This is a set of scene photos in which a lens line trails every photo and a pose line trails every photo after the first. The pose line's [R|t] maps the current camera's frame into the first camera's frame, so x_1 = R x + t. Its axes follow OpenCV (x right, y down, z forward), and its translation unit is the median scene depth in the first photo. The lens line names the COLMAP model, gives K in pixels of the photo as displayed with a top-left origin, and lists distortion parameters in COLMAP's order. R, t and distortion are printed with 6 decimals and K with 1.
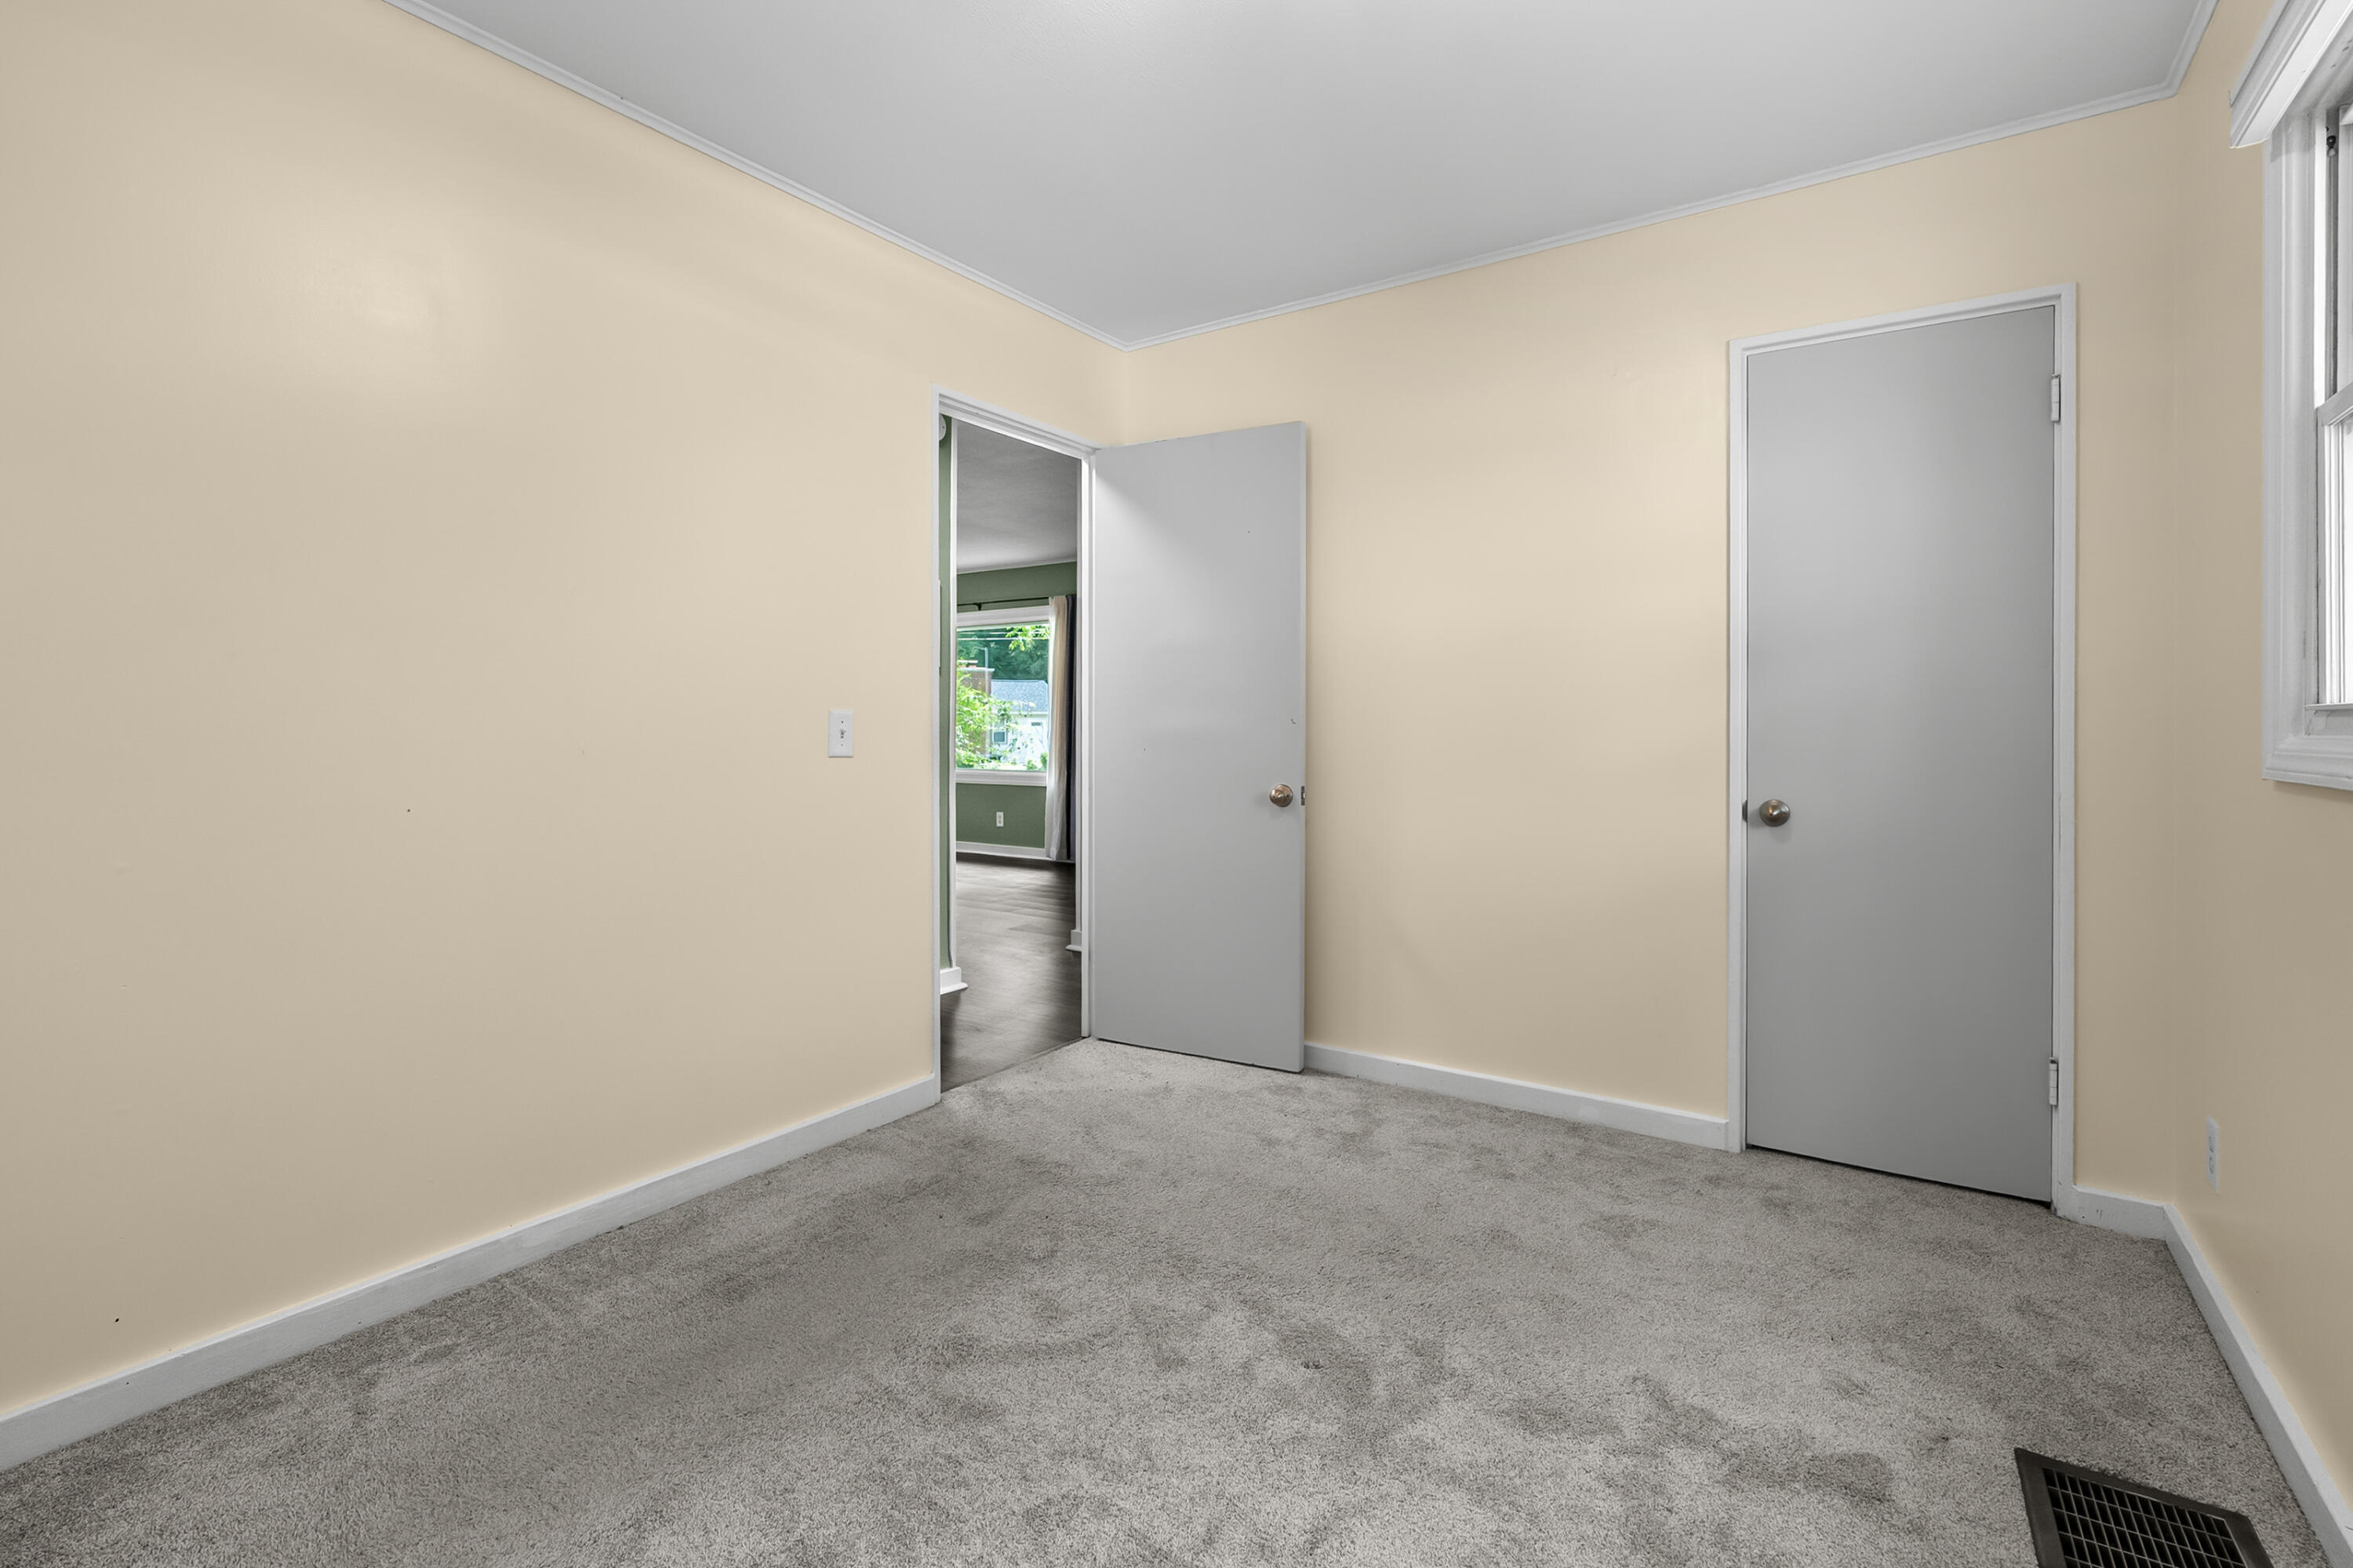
lens RADIAL K [[1053.3, 0, 1171.3], [0, 1053.3, 778.6], [0, 0, 1]] dist [-0.001647, 0.000048]
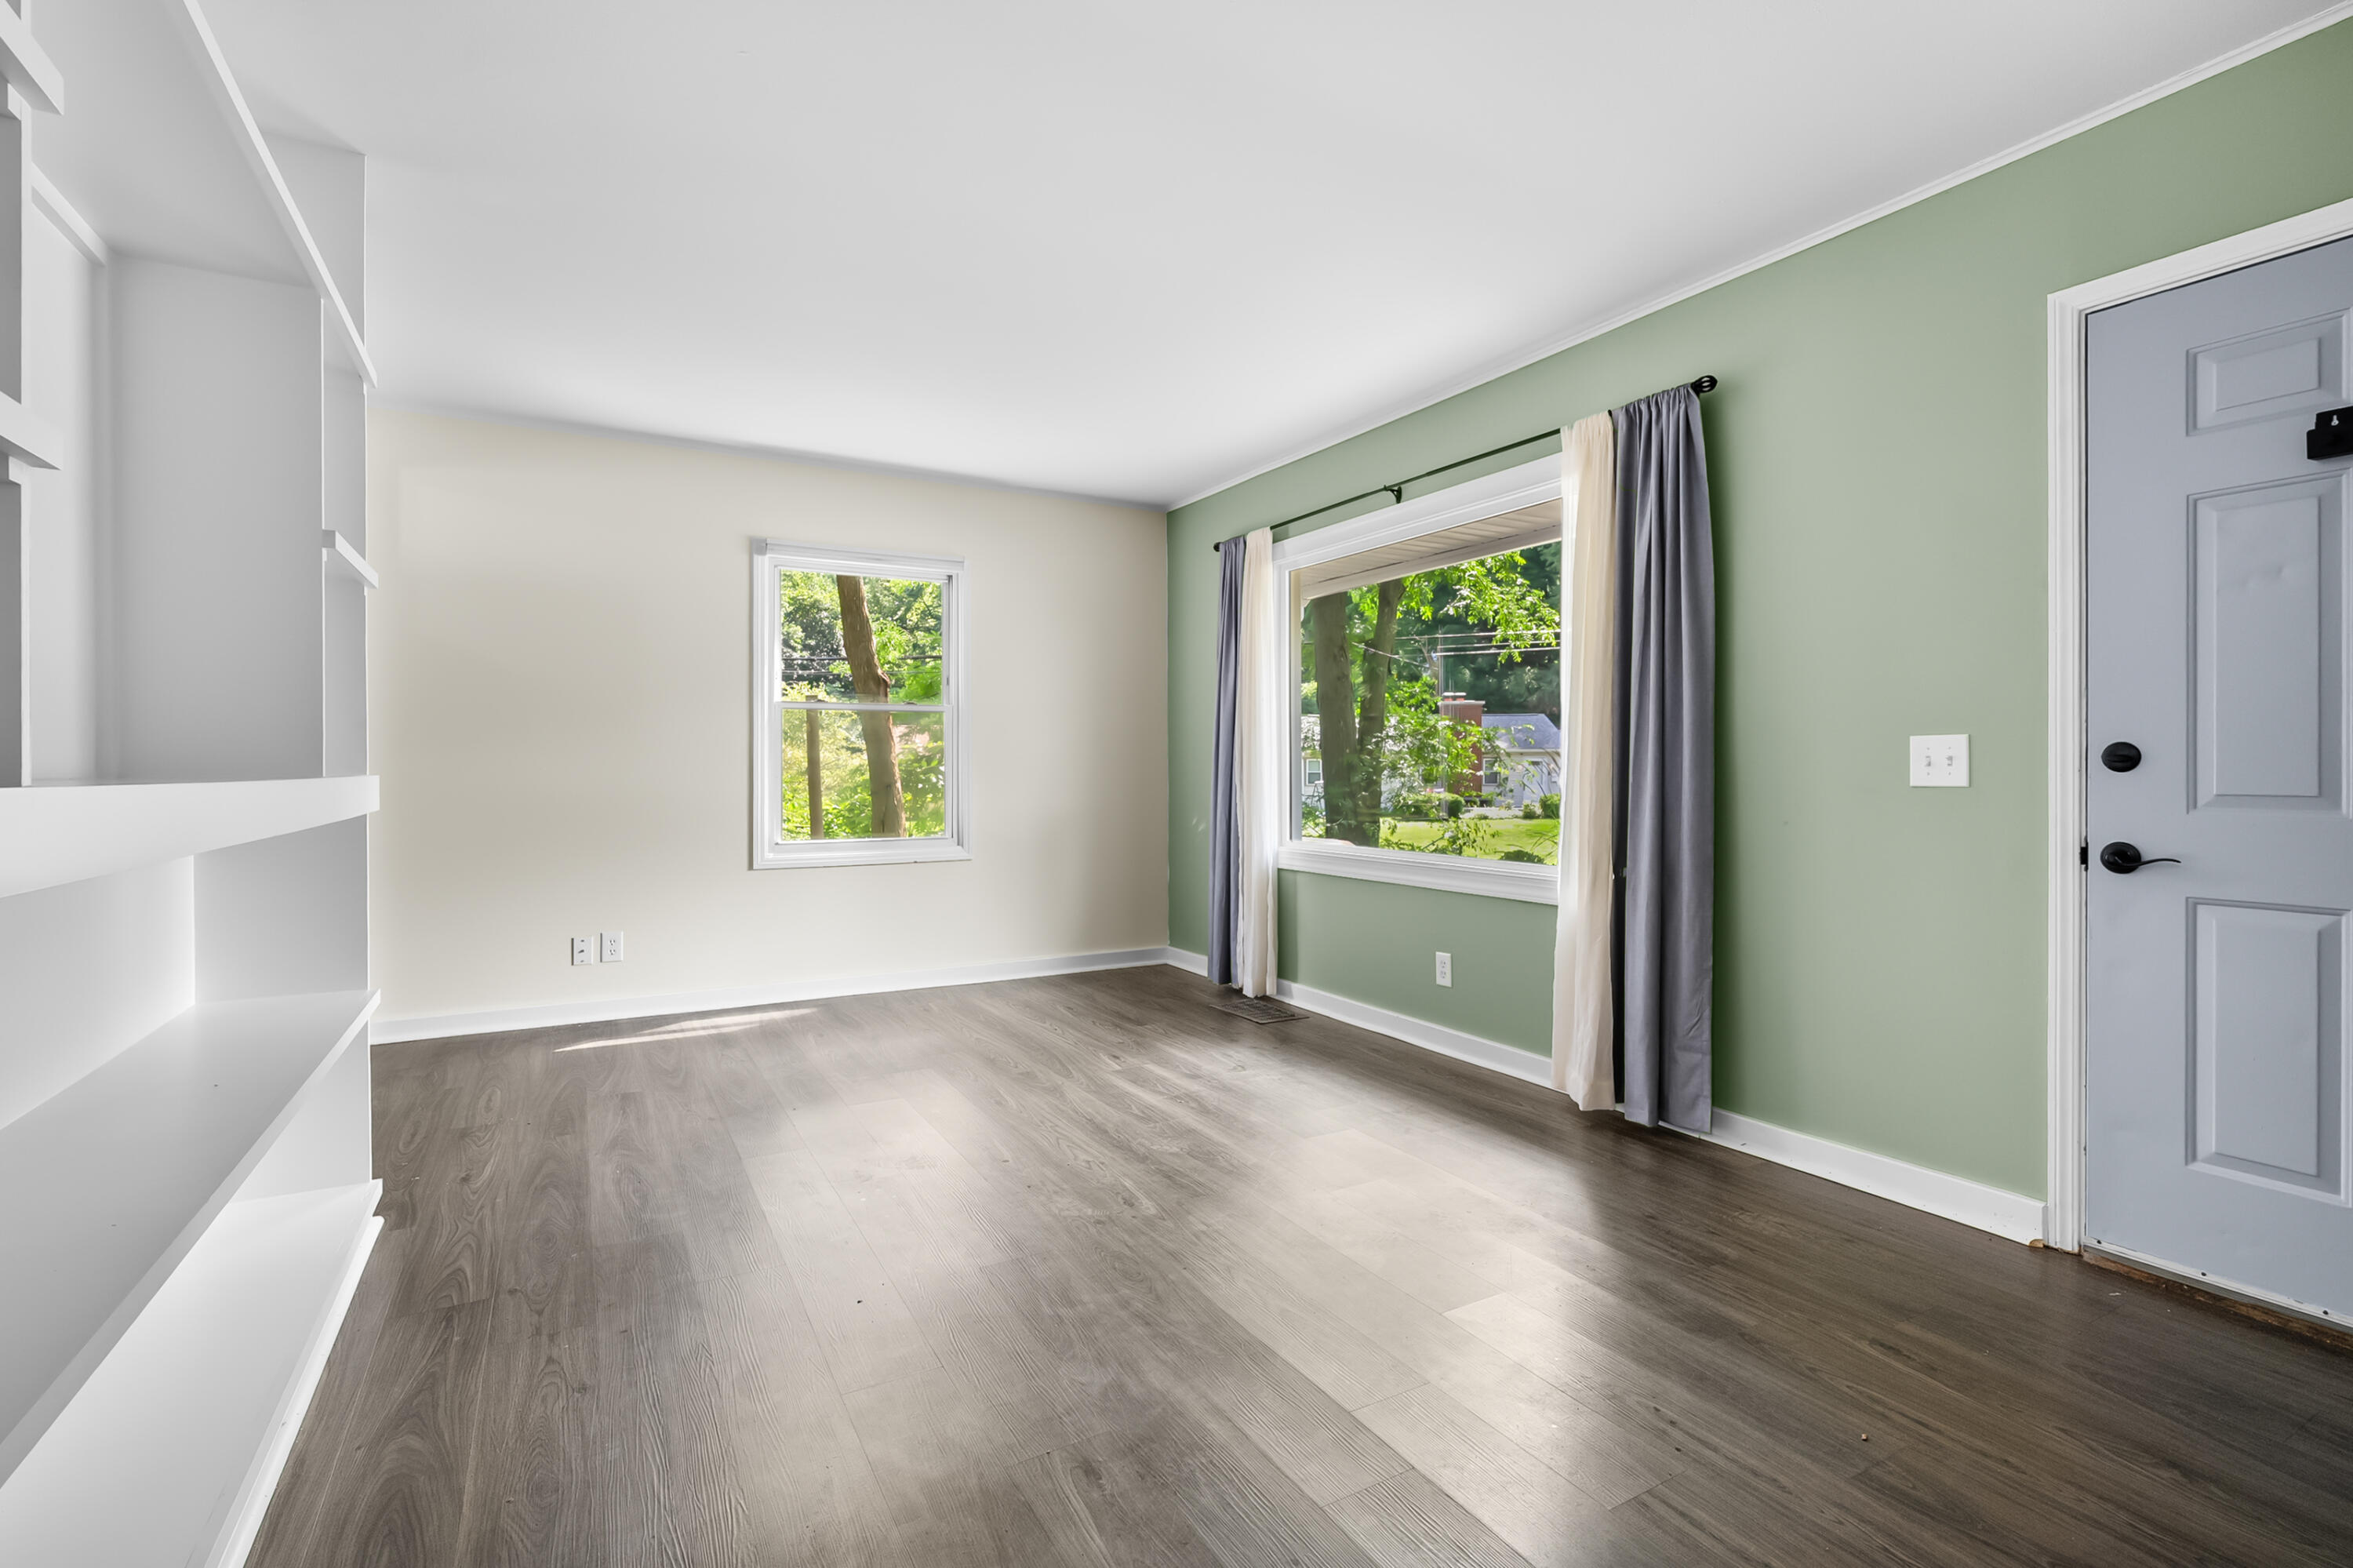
lens RADIAL K [[1053.3, 0, 1171.3], [0, 1053.3, 778.6], [0, 0, 1]] dist [-0.001647, 0.000048]
pose [[0.896411, -0.005743, -0.443186, -0.029806], [-0.010600, 0.999352, -0.034389, -0.010322], [0.443097, 0.035524, 0.895770, 0.237930]]
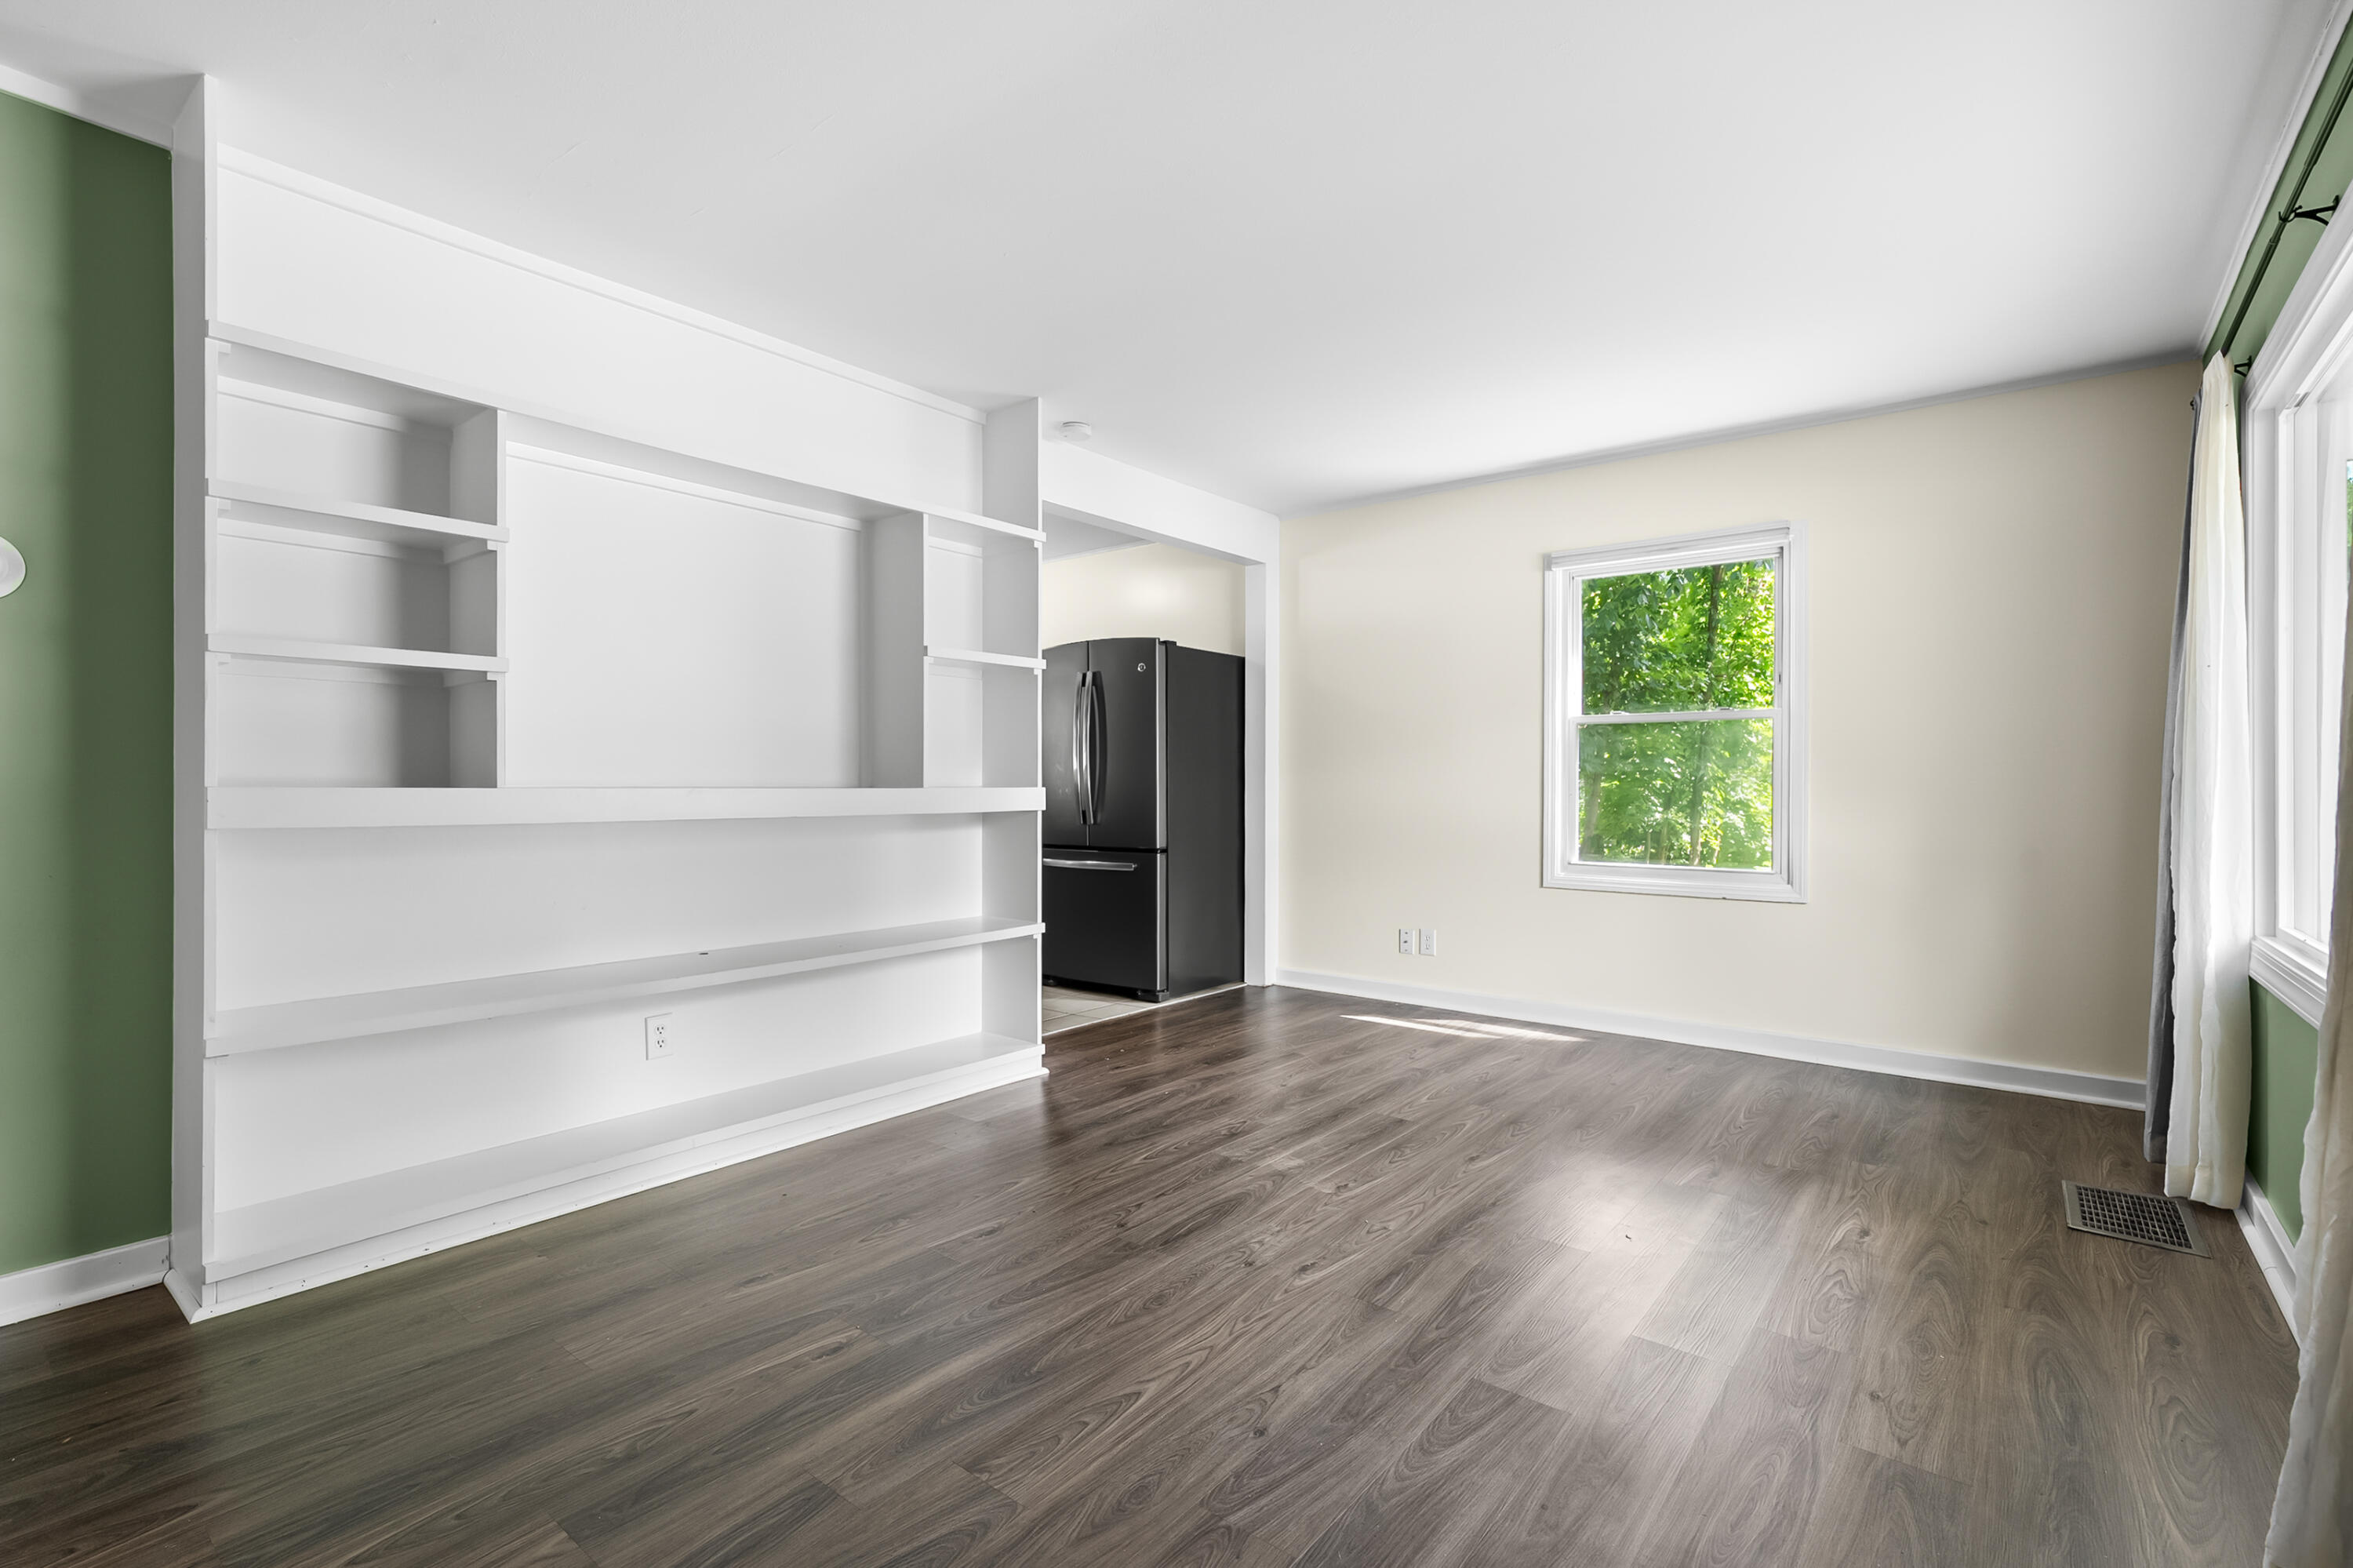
lens RADIAL K [[1072.7, 0, 1163.1], [0, 1072.7, 765.0], [0, 0, 1]] dist [-0.000136, 0.000458]
pose [[-0.089688, -0.026154, -0.995626, 0.024298], [-0.049488, 0.998537, -0.021772, -0.014462], [0.994740, 0.047319, -0.090851, 0.337872]]
